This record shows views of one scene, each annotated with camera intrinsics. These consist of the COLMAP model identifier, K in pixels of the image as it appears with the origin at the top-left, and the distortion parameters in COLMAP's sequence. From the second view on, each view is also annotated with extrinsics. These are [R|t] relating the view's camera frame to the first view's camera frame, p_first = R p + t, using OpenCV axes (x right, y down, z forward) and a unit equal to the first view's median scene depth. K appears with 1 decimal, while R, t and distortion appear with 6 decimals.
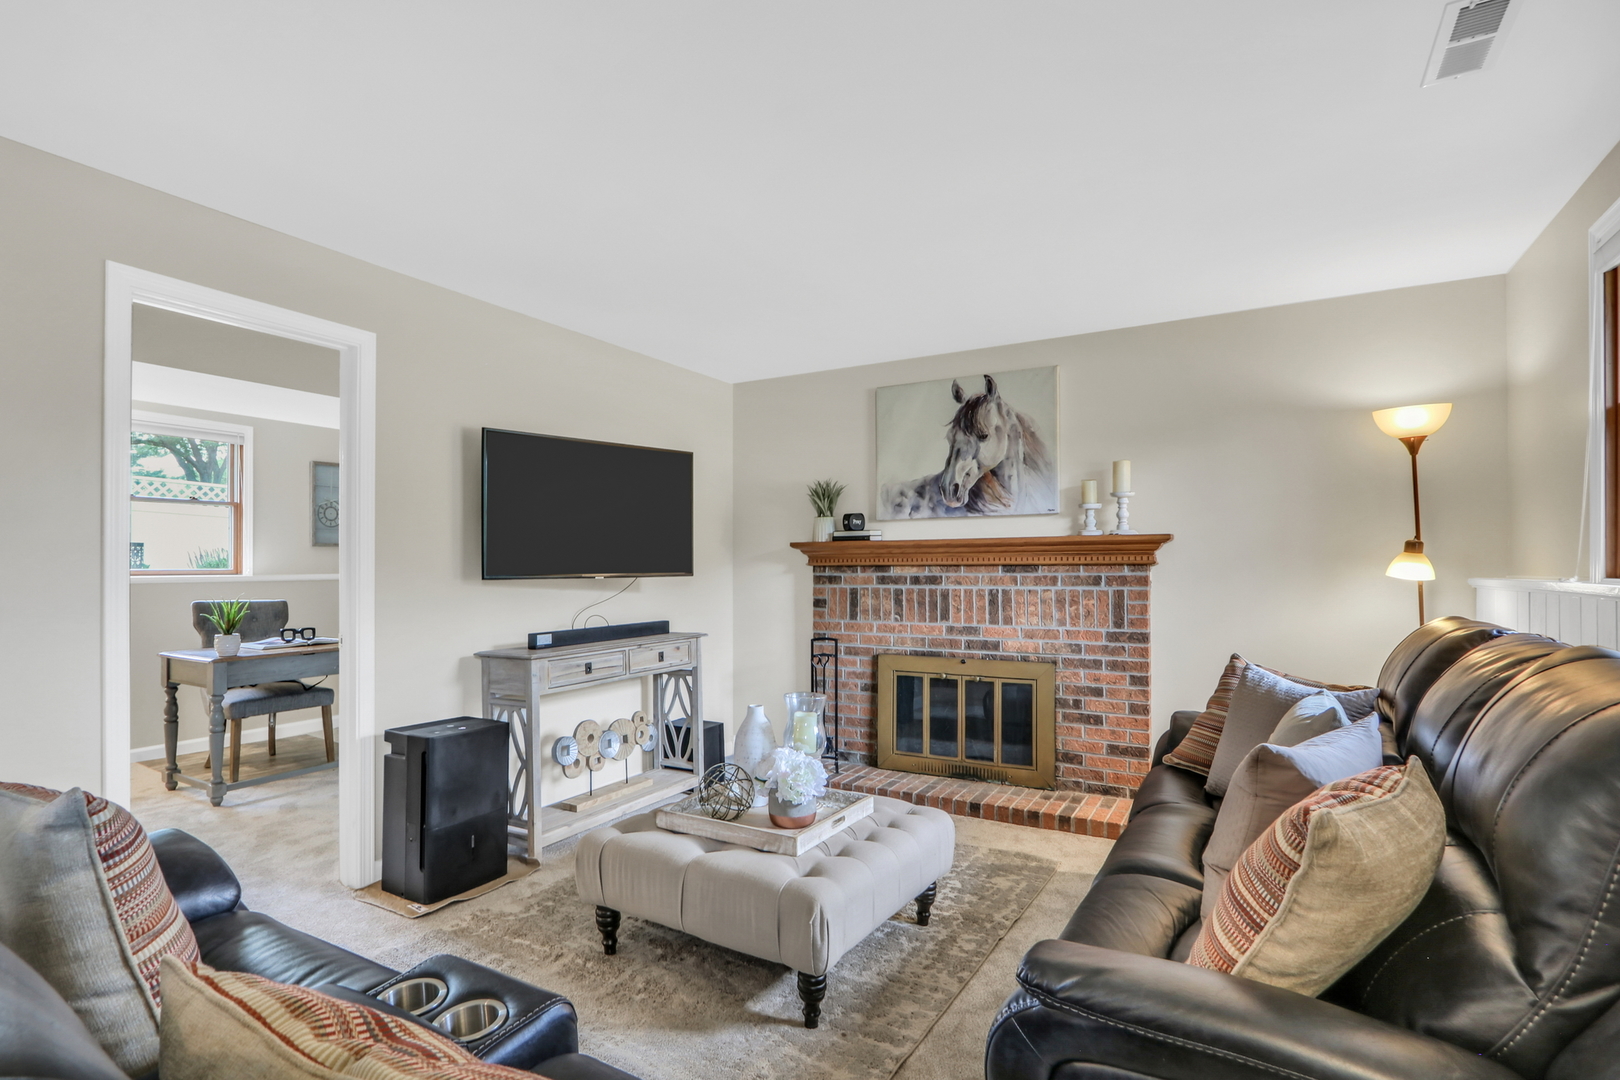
lens RADIAL K [[807.2, 0, 772.9], [0, 807.2, 558.1], [0, 0, 1]] dist [-0.008804, 0.000362]
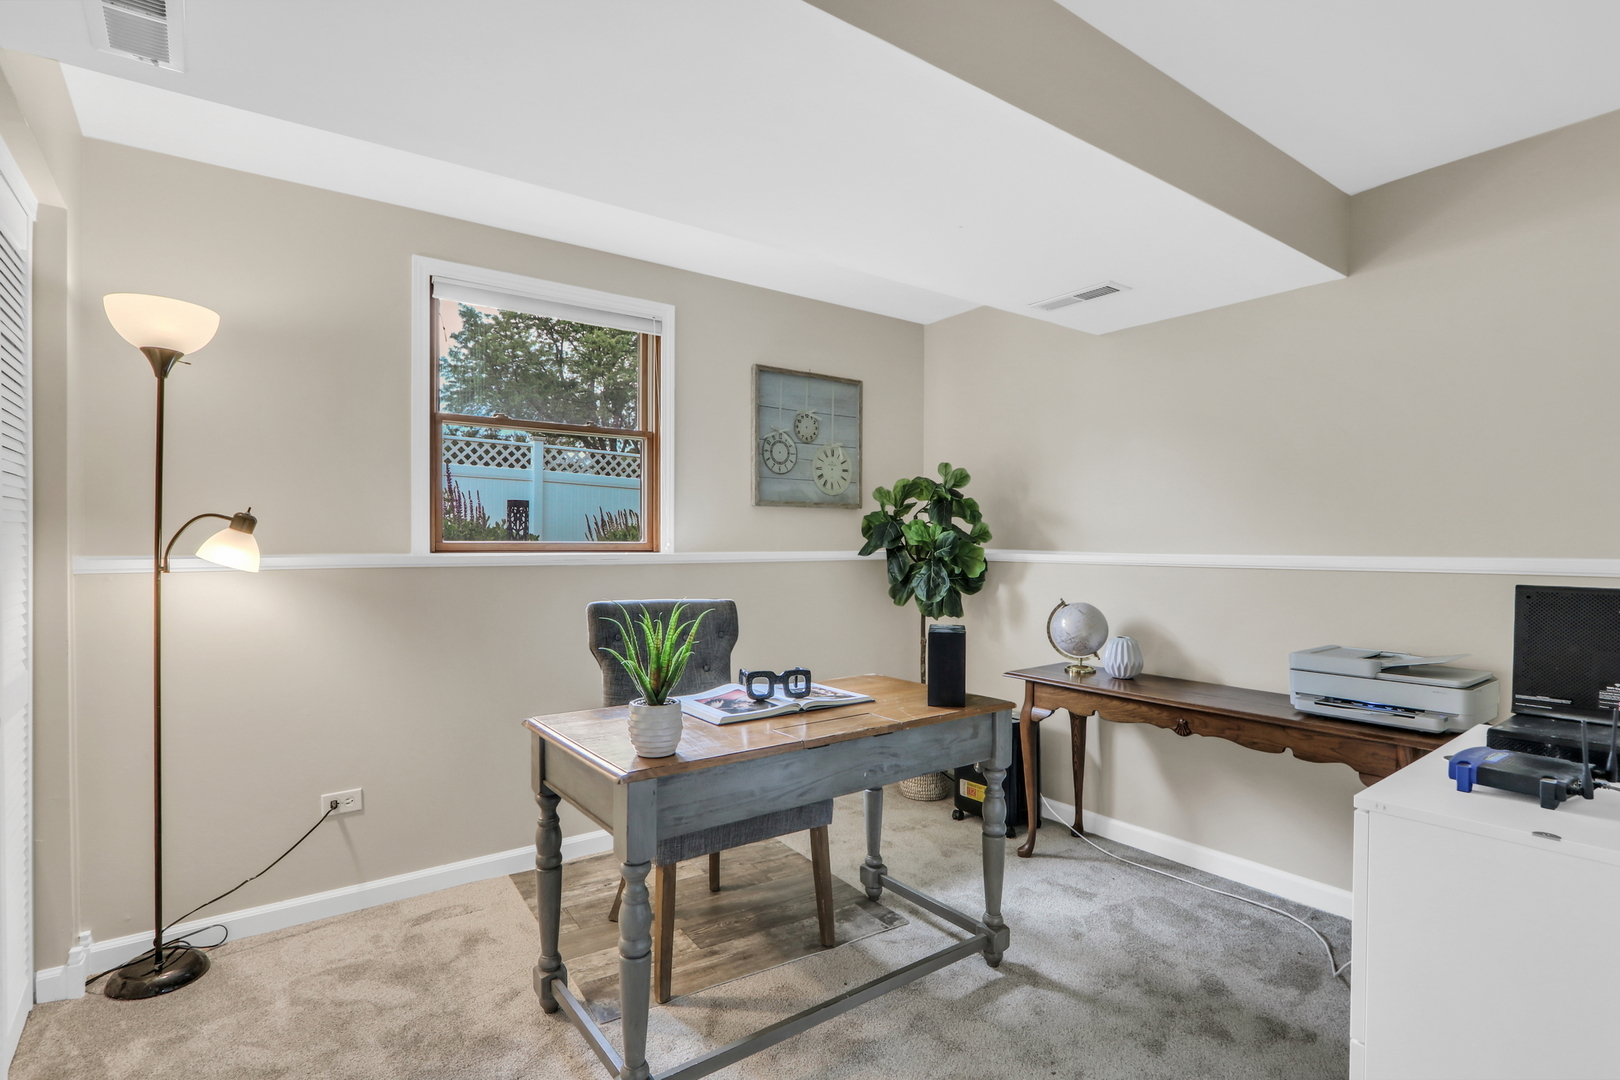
lens RADIAL K [[817.1, 0, 784.2], [0, 817.1, 541.3], [0, 0, 1]] dist [-0.008976, 0.001040]
pose [[0.919410, 0.001617, -0.393297, -0.366417], [0.003566, 0.999916, 0.012448, 0.006201], [0.393284, -0.012848, 0.919327, 0.520223]]
